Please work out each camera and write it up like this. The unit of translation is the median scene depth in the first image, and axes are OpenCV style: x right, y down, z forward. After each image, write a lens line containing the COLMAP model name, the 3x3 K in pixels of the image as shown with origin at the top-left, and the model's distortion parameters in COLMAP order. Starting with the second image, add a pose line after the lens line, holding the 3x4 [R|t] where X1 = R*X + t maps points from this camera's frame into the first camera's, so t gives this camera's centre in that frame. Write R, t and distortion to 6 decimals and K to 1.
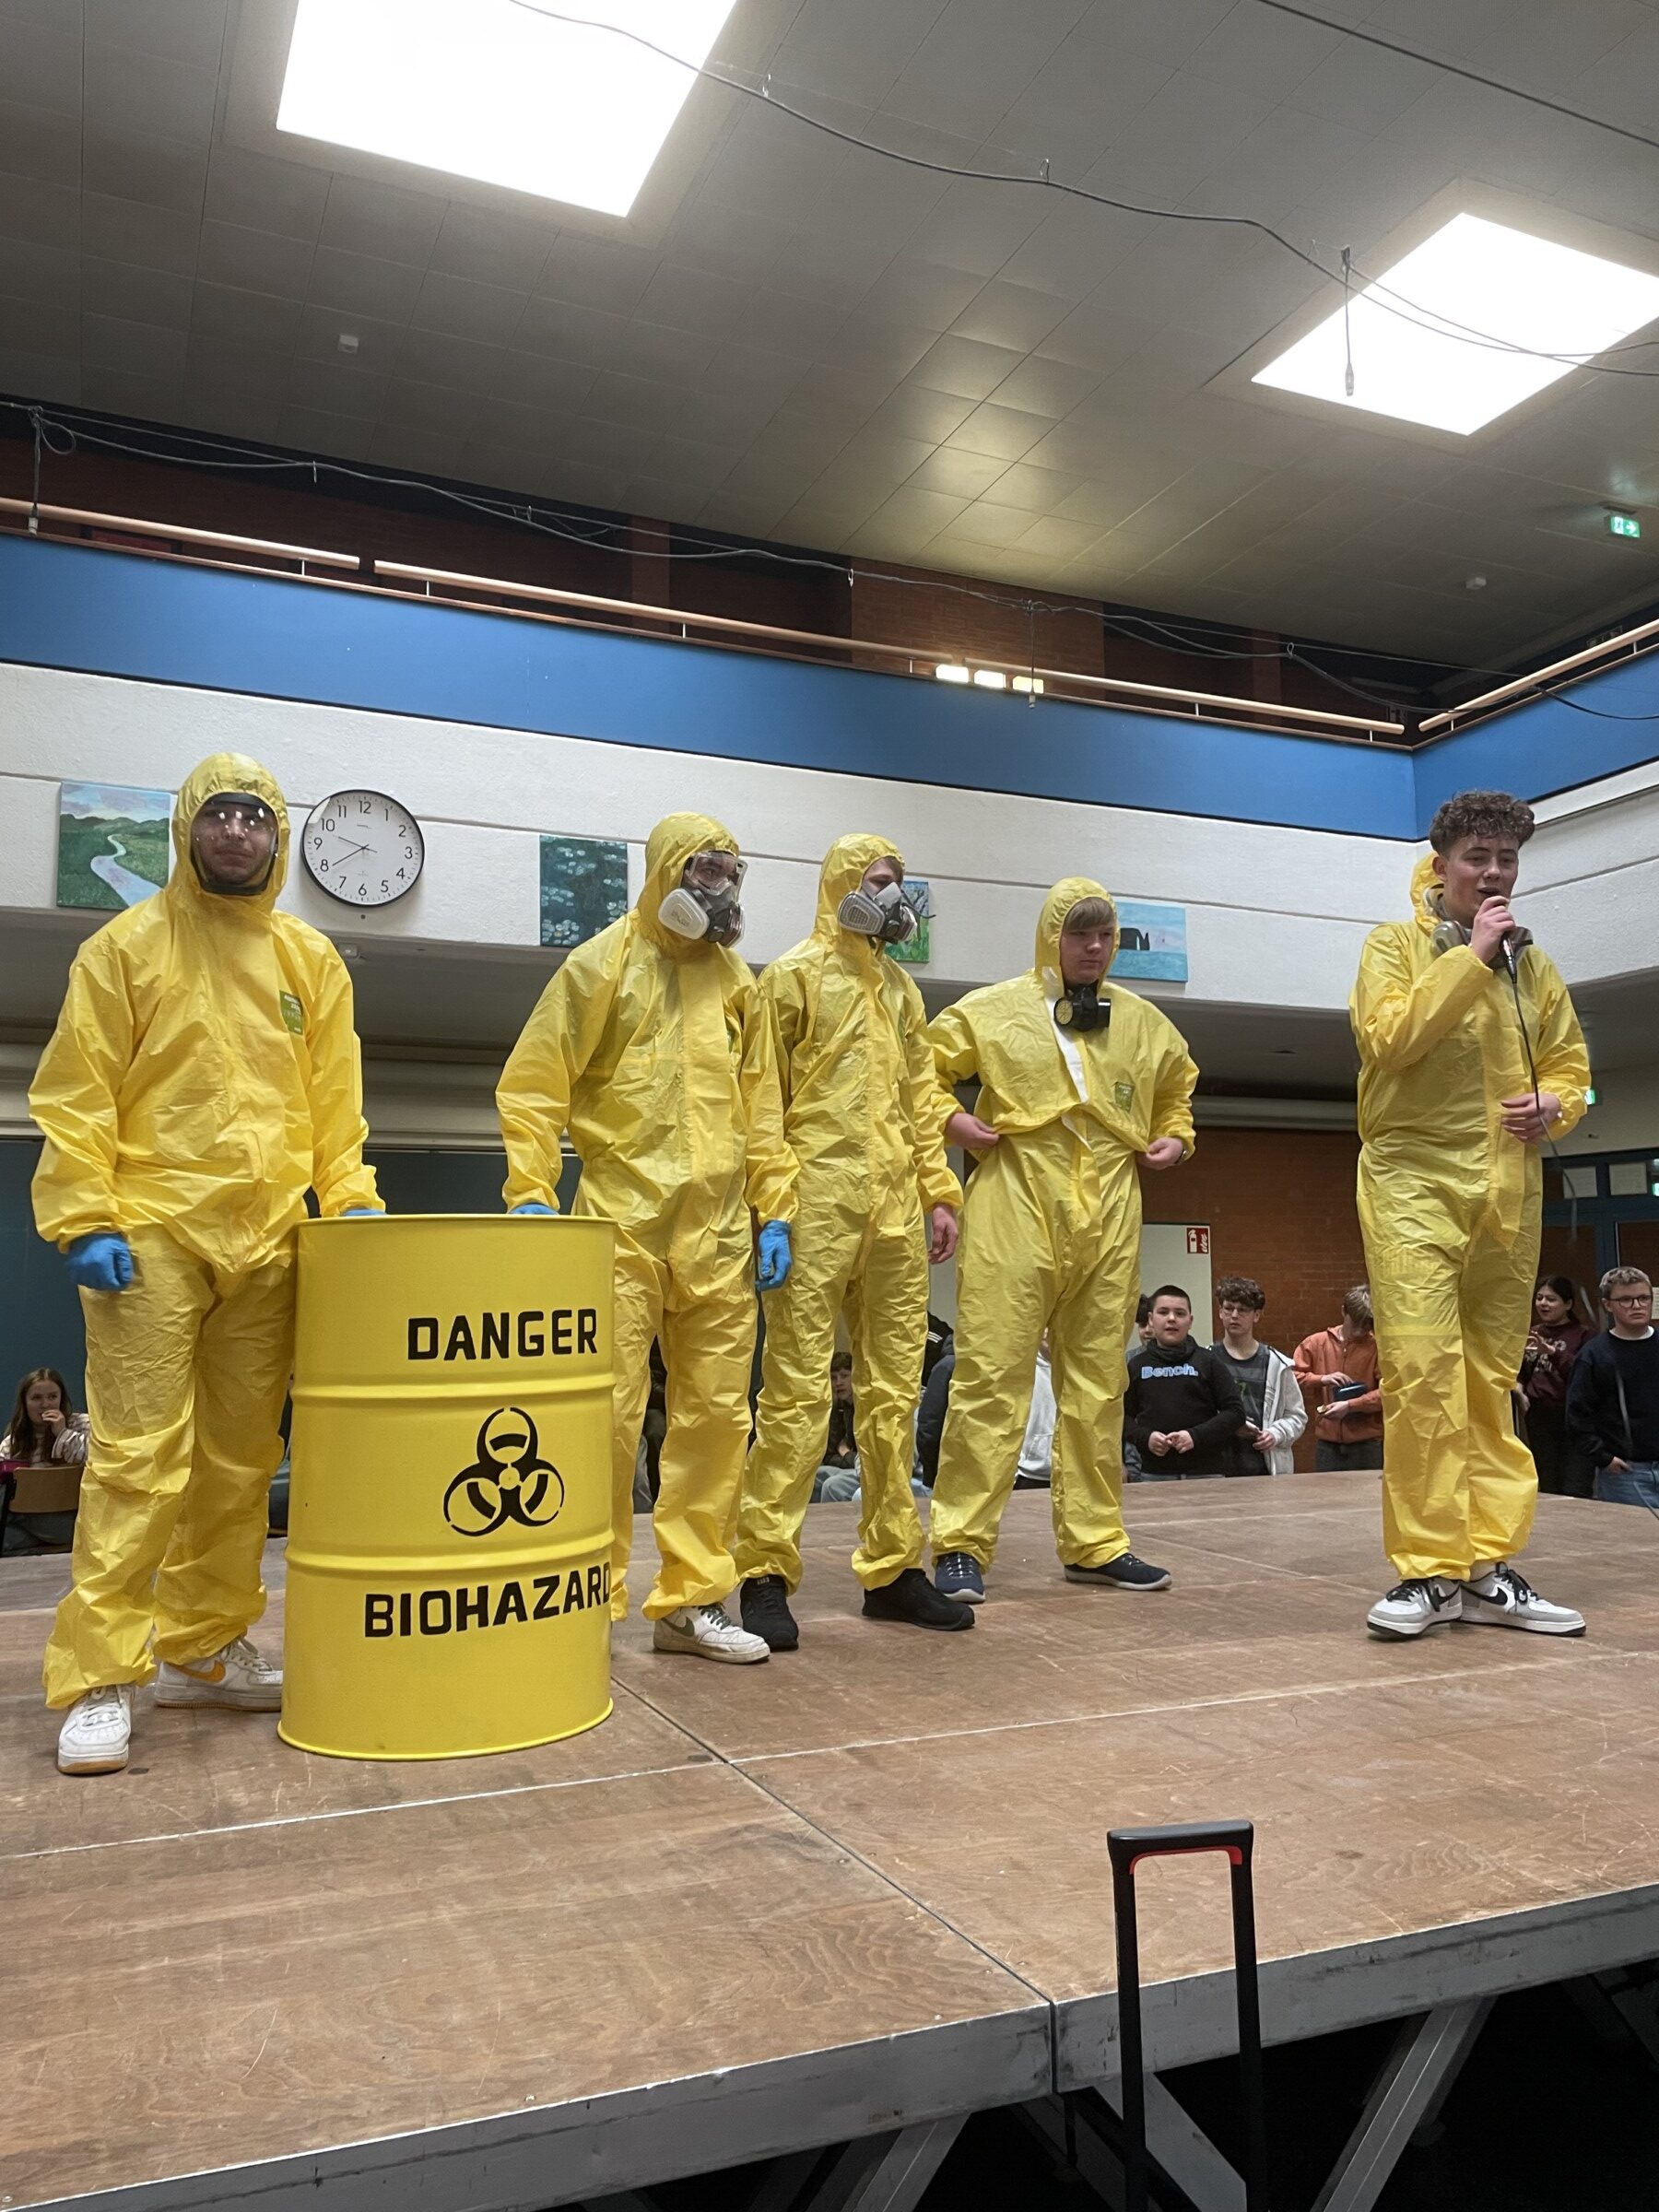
lens RADIAL K [[1667.1, 0, 819.7], [0, 1667.1, 1094.3], [0, 0, 1]] dist [0.091595, -0.118471]
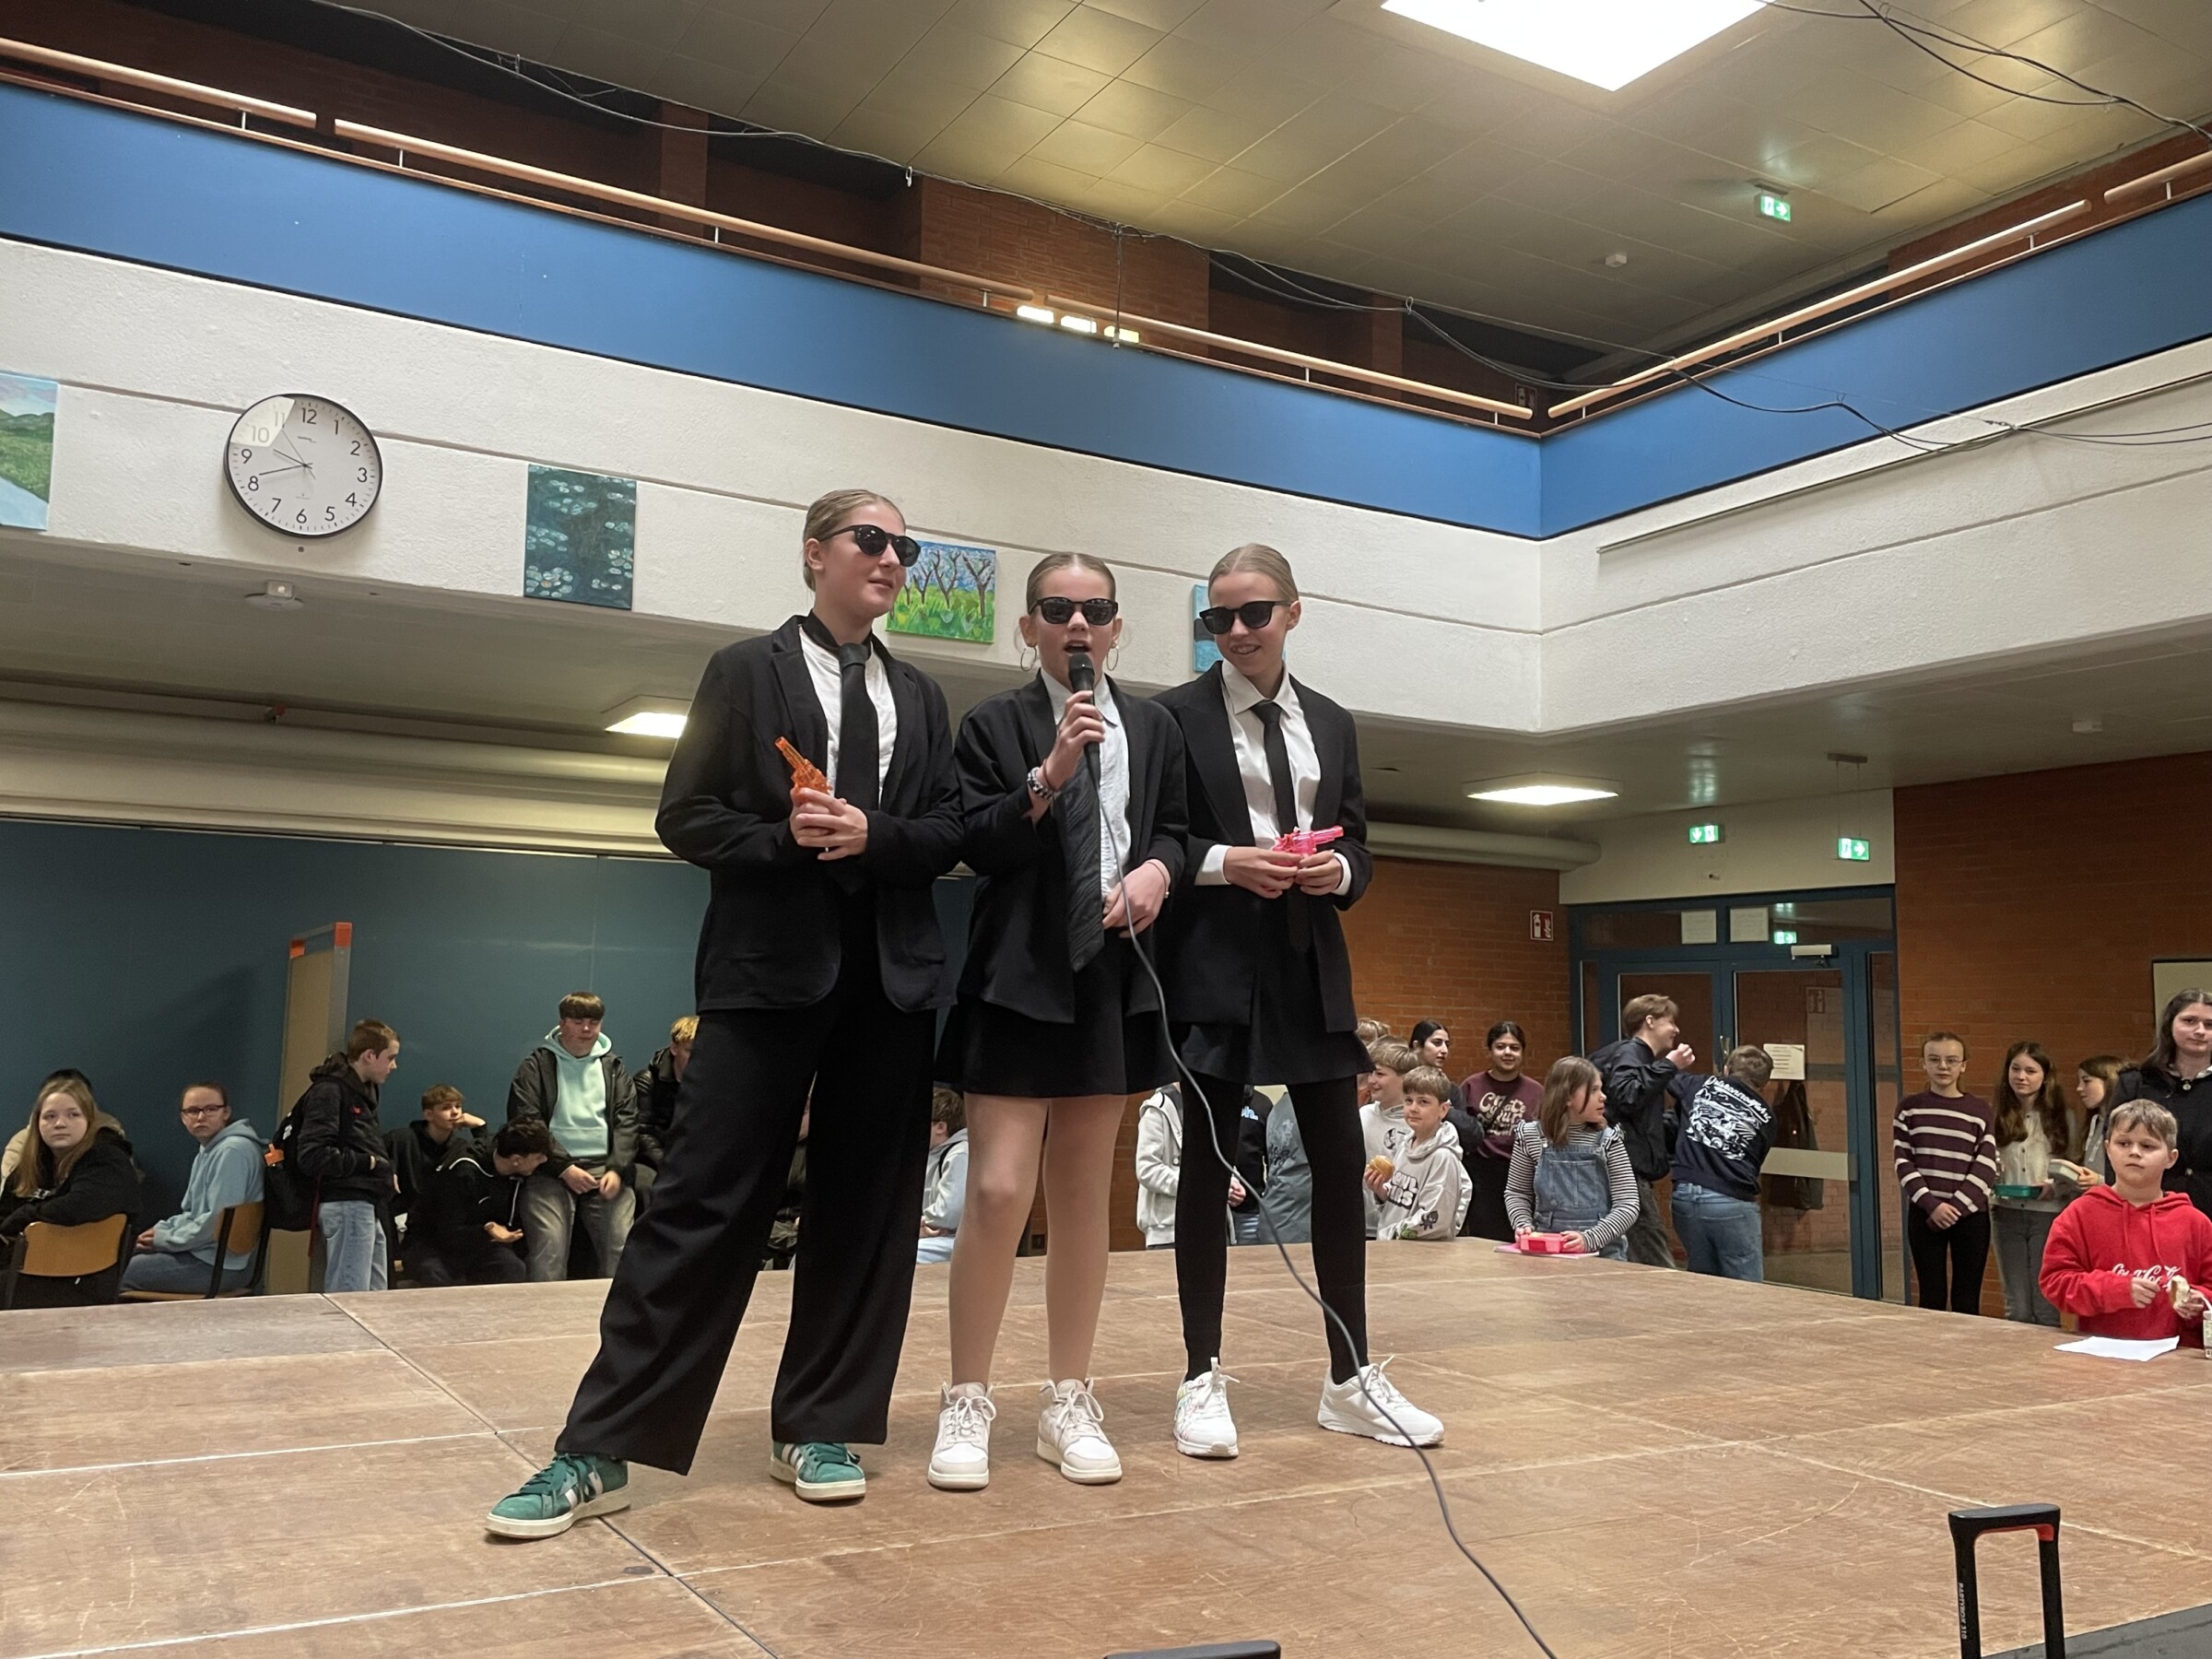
lens RADIAL K [[1903.9, 0, 1100.0], [0, 1903.9, 808.8], [0, 0, 1]] dist [0.095351, -0.125893]
pose [[0.992198, 0.041087, 0.117710, 0.010138], [-0.041092, 0.999153, -0.002389, 0.007604], [-0.117708, -0.002467, 0.993045, 0.019404]]
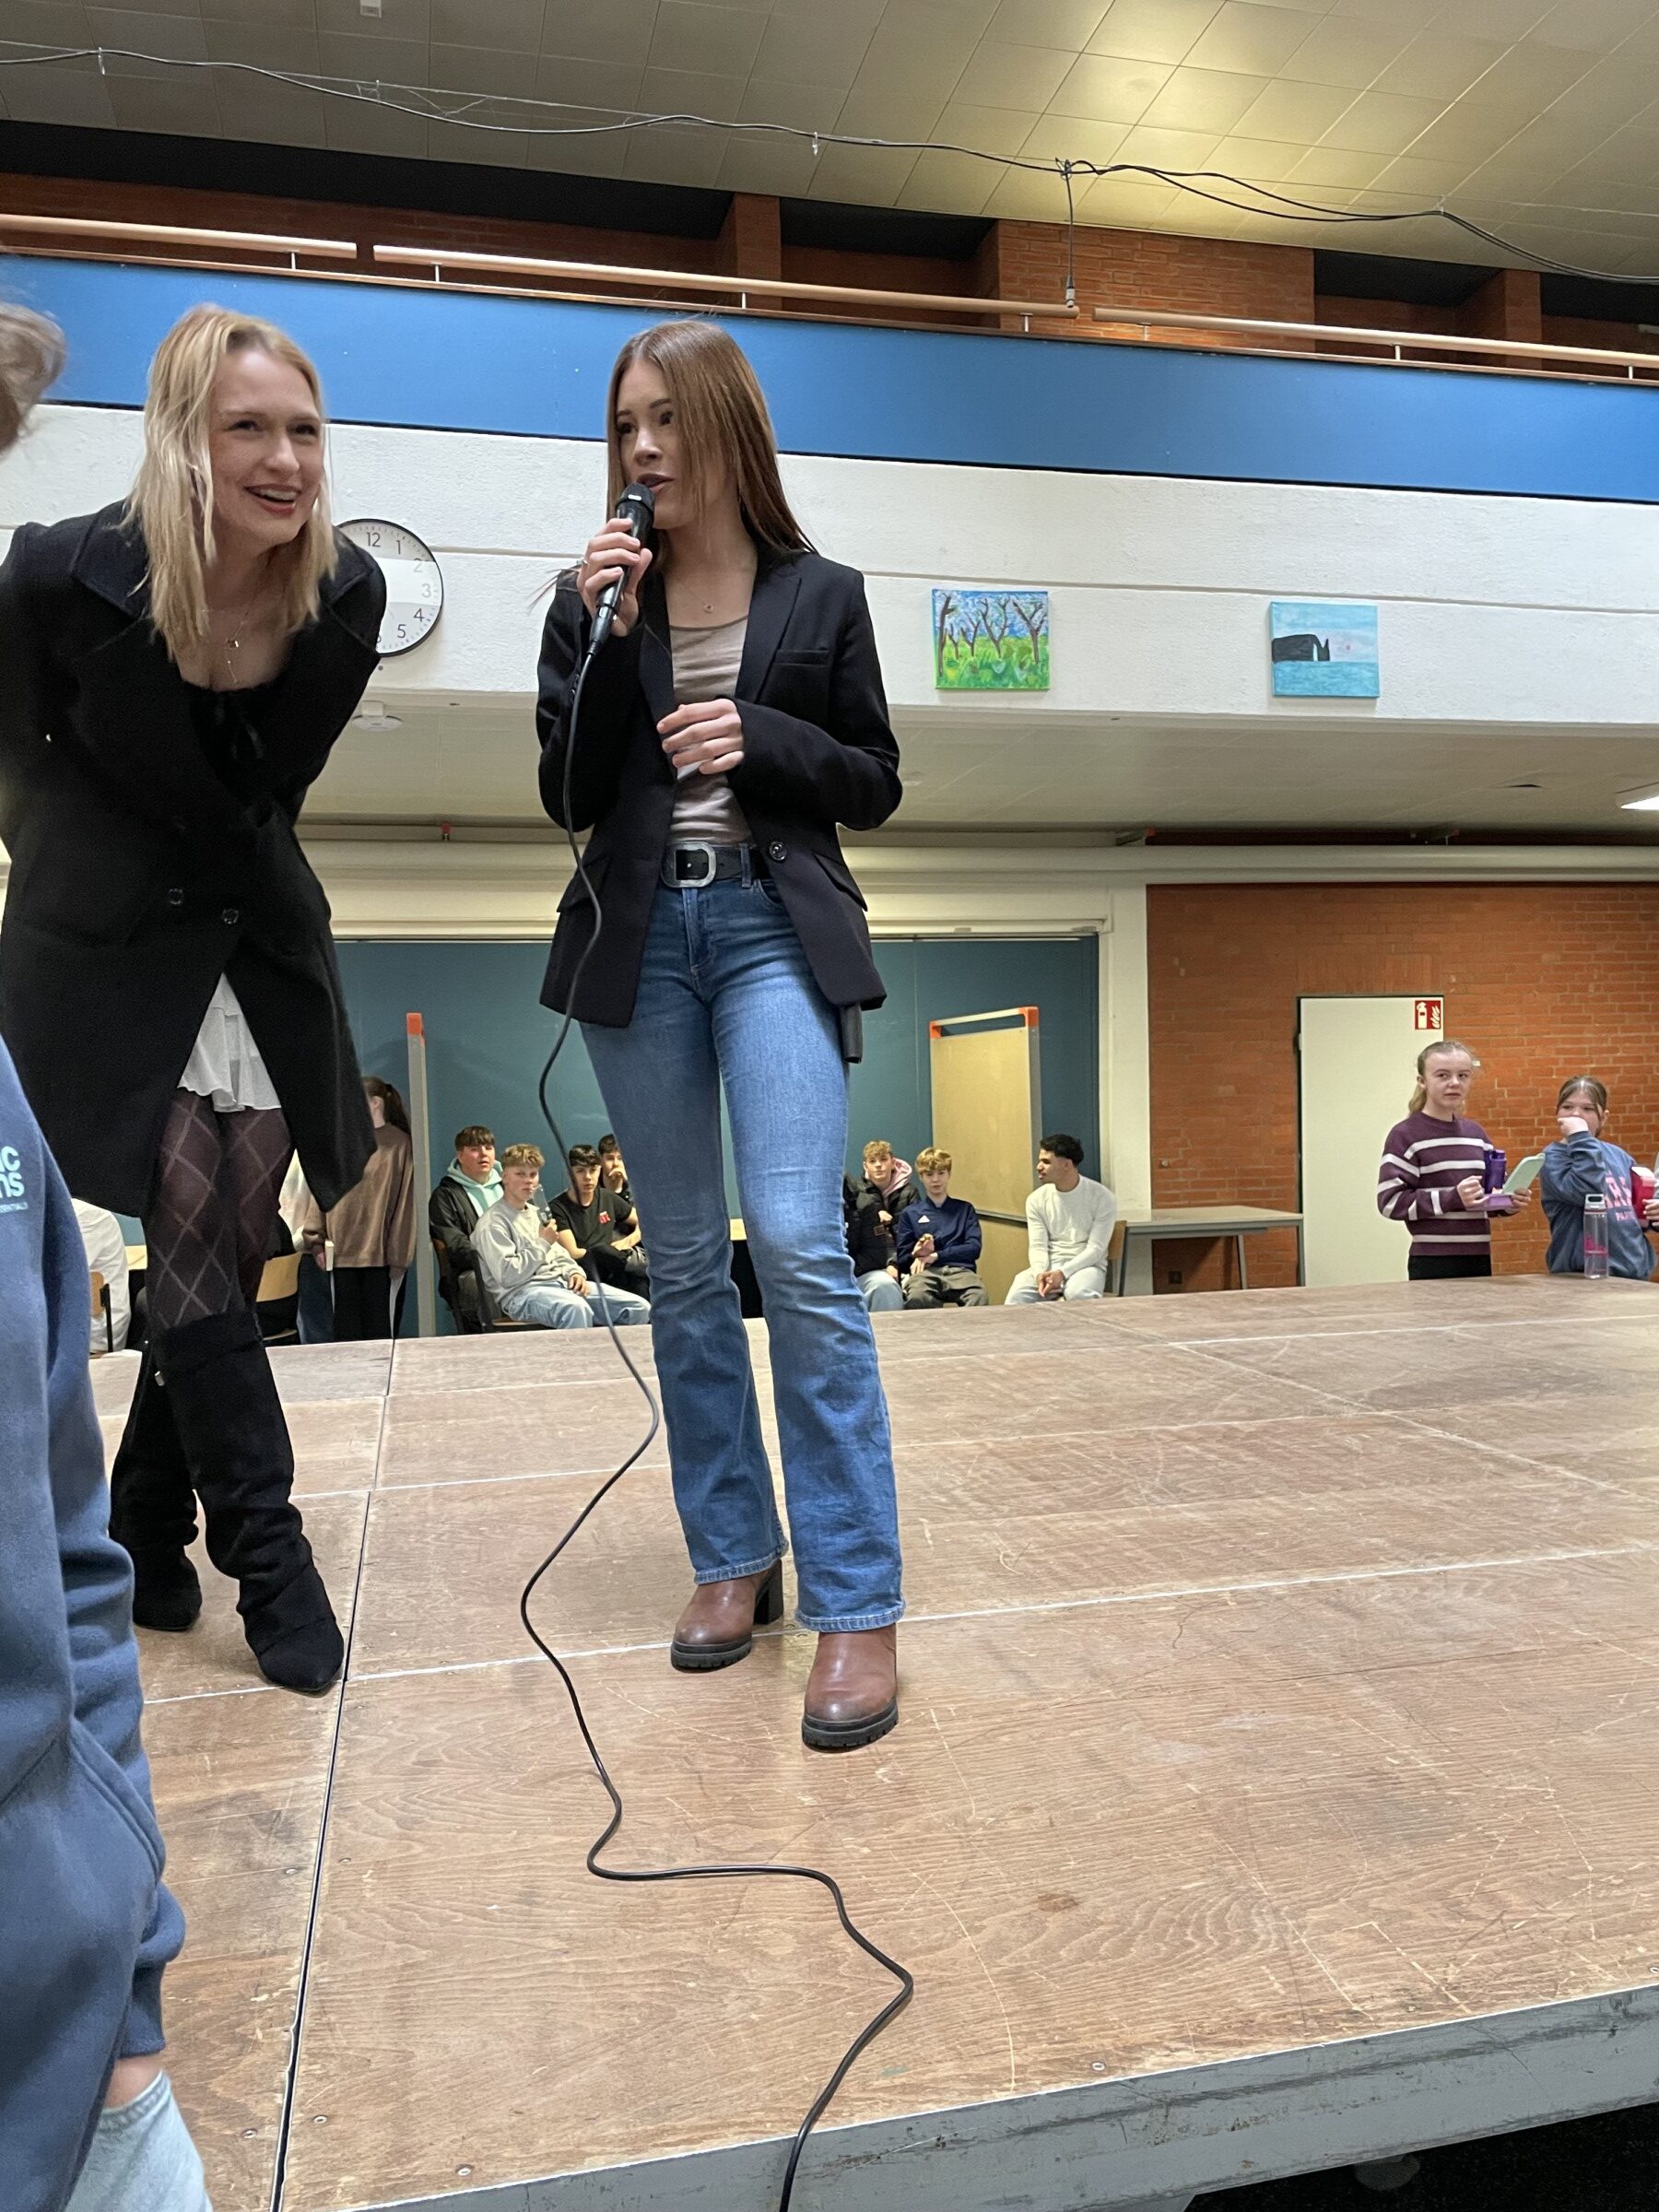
lens RADIAL K [[1667.1, 0, 815.4], [0, 1667.1, 1127.2], [0, 0, 1]] dist [0.091595, -0.118471]
pose [[0.984617, -0.016577, -0.173936, 0.113719], [0.040350, 0.990153, 0.134048, 0.026556], [0.170001, -0.139004, 0.975591, 0.140171]]
